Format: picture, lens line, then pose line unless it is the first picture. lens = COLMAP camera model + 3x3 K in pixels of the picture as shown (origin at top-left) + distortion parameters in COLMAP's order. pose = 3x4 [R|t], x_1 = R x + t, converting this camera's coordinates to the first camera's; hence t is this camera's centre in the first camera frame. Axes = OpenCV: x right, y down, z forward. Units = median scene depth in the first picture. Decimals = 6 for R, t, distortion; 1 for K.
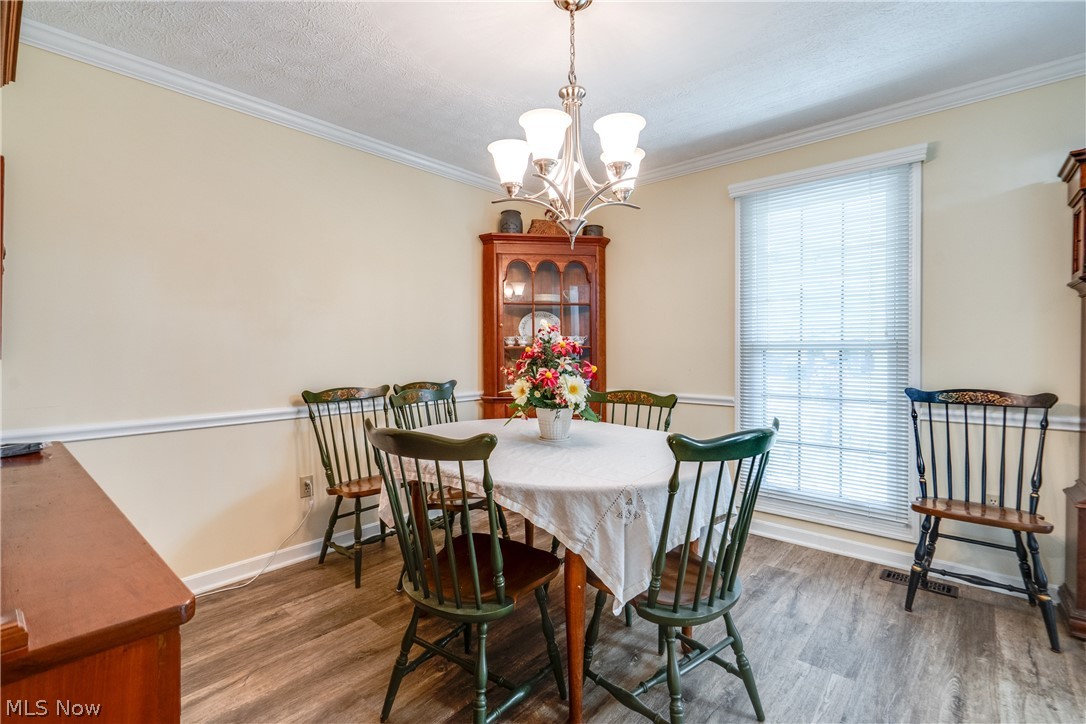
lens RADIAL K [[496.0, 0, 542.8], [0, 496.0, 358.3], [0, 0, 1]] dist [-0.007334, 0.001854]
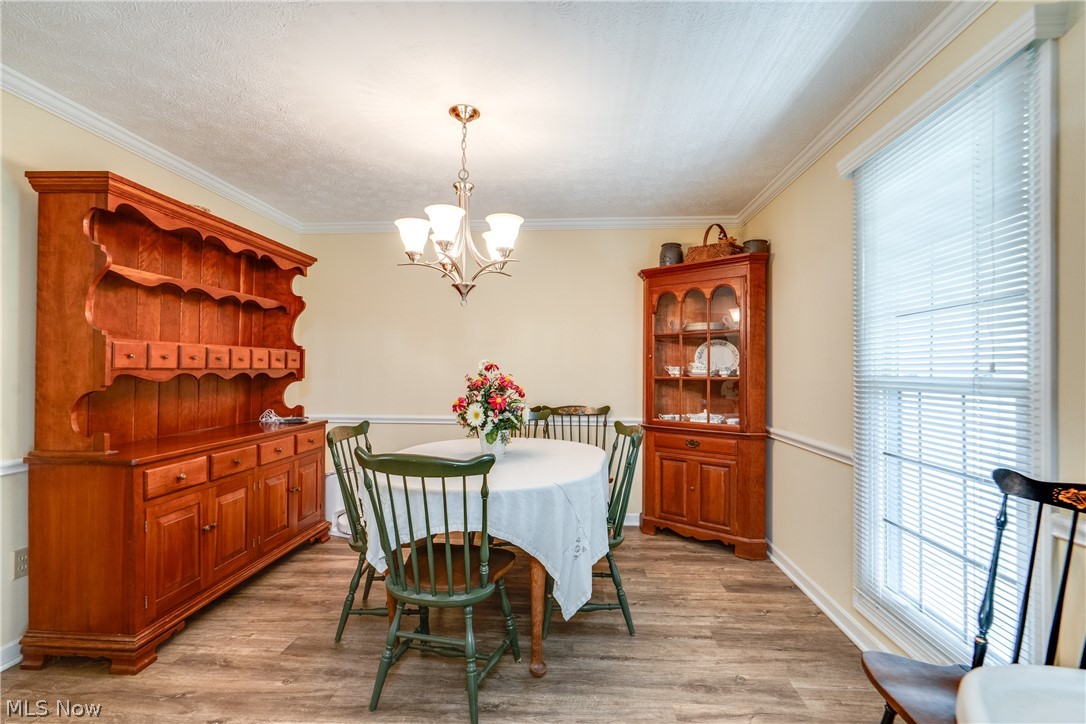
lens RADIAL K [[496.0, 0, 545.6], [0, 496.0, 368.5], [0, 0, 1]] dist [-0.007334, 0.001854]
pose [[0.609891, 0.001813, -0.792484, 0.597105], [-0.017466, 0.999785, -0.011154, -0.024770], [0.792293, 0.020644, 0.609791, 0.184471]]
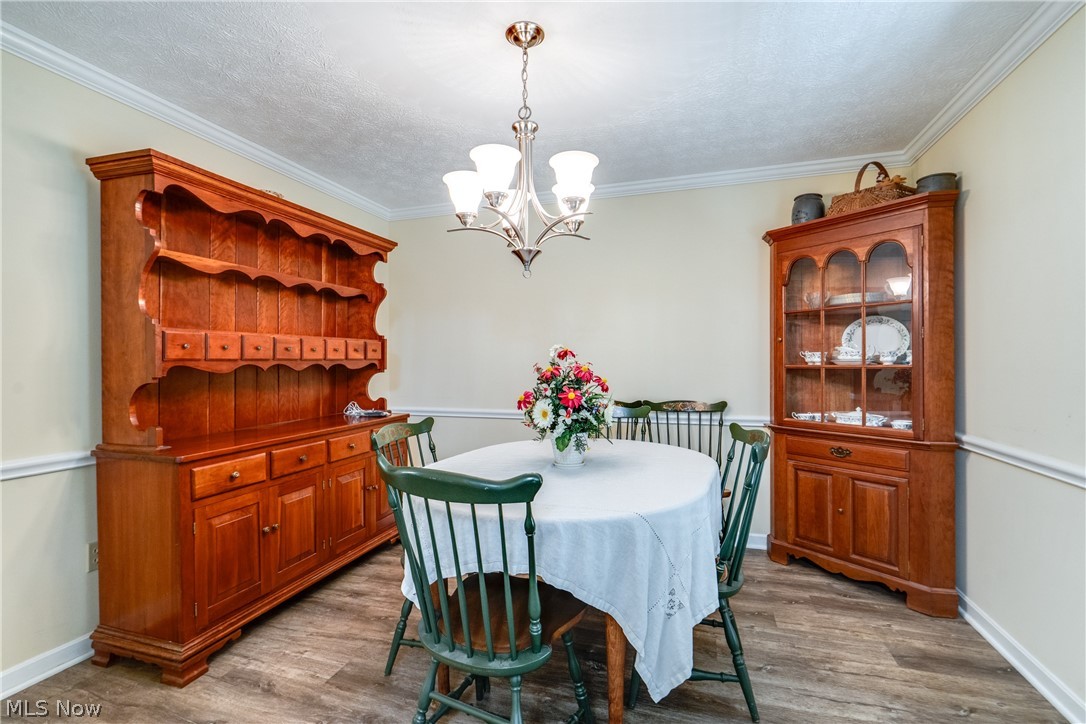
lens RADIAL K [[502.7, 0, 538.5], [0, 502.7, 363.7], [0, 0, 1]] dist [-0.003415, 0.001456]
pose [[0.404366, 0.004471, -0.914587, 0.509153], [-0.009651, 0.999953, 0.000621, -0.022054], [0.914547, 0.008576, 0.404390, 0.286958]]
